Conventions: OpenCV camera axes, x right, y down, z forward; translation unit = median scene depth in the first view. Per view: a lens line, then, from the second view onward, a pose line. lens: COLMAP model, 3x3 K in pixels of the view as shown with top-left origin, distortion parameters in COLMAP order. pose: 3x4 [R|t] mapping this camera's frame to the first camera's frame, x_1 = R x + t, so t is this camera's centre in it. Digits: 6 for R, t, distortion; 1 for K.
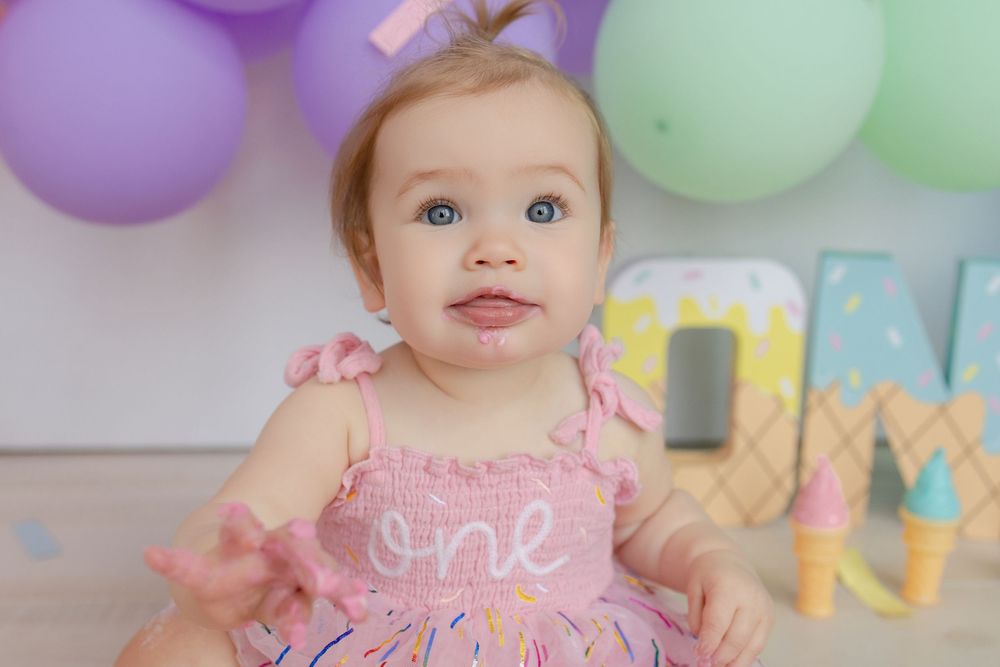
lens RADIAL K [[1049.9, 0, 500.0], [0, 1049.9, 333.5], [0, 0, 1]] dist [0.001783, -0.021191]
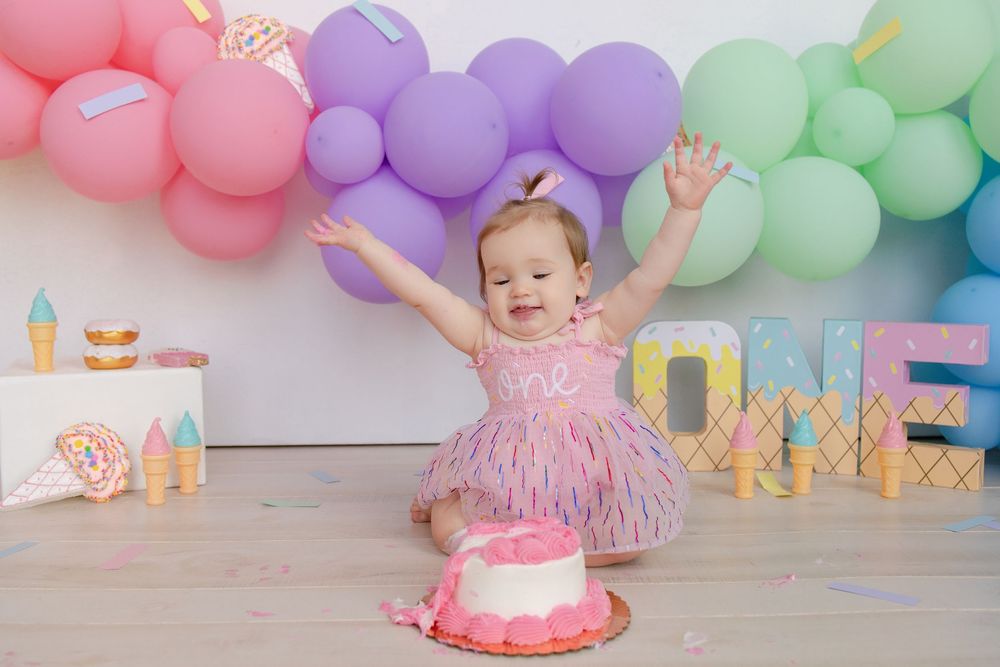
lens RADIAL K [[1010.7, 0, 500.0], [0, 1010.7, 333.5], [0, 0, 1]] dist [-0.002777, -0.009079]
pose [[0.999350, -0.010201, -0.034574, -0.070824], [0.005569, 0.991298, -0.131520, 0.183155], [0.035615, 0.131242, 0.990710, -0.771447]]
